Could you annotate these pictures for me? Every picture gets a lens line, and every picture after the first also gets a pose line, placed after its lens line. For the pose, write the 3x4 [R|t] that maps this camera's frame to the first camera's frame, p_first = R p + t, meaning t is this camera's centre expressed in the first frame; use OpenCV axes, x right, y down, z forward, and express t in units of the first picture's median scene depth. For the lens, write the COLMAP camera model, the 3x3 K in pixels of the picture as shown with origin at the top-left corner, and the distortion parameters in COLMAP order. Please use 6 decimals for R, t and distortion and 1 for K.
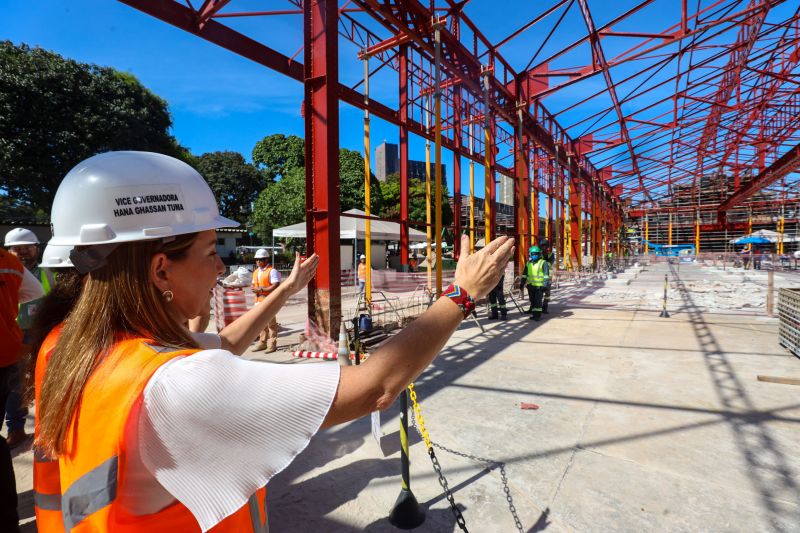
lens RADIAL K [[361.9, 0, 398.9], [0, 361.9, 270.5], [0, 0, 1]] dist [-0.047755, 0.012472]
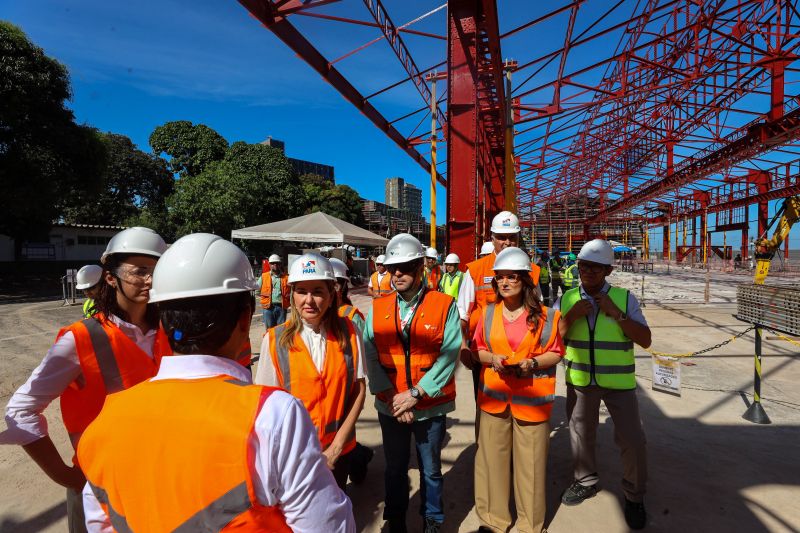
lens RADIAL K [[361.9, 0, 398.9], [0, 361.9, 270.5], [0, 0, 1]] dist [-0.047755, 0.012472]
pose [[0.949482, -0.002997, 0.313808, -0.125932], [0.005435, 0.999961, -0.006895, -0.000484], [-0.313776, 0.008253, 0.949461, -0.001695]]
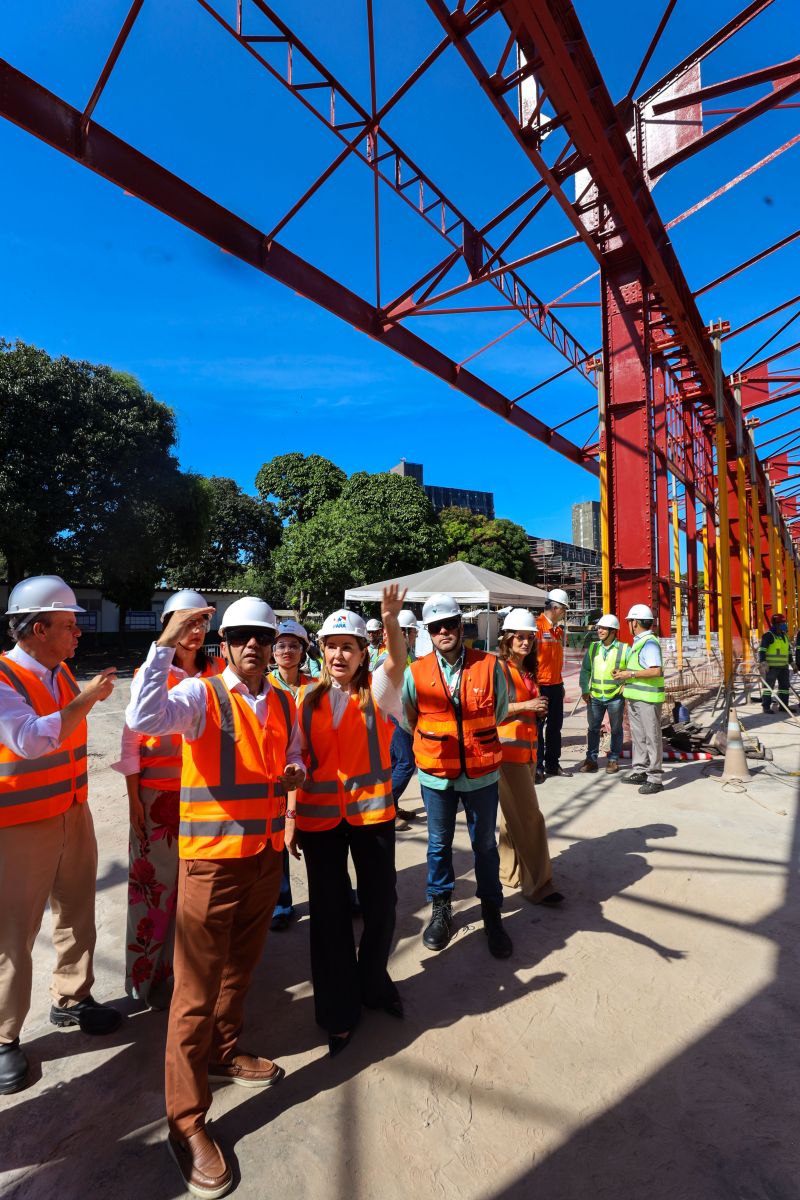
lens RADIAL K [[542.9, 0, 401.9], [0, 542.9, 602.8], [0, 0, 1]] dist [-0.047755, 0.012472]
pose [[0.999580, -0.000118, -0.028990, -0.112940], [-0.002407, 0.996198, -0.087082, 0.002229], [0.028890, 0.087115, 0.995779, -0.026653]]
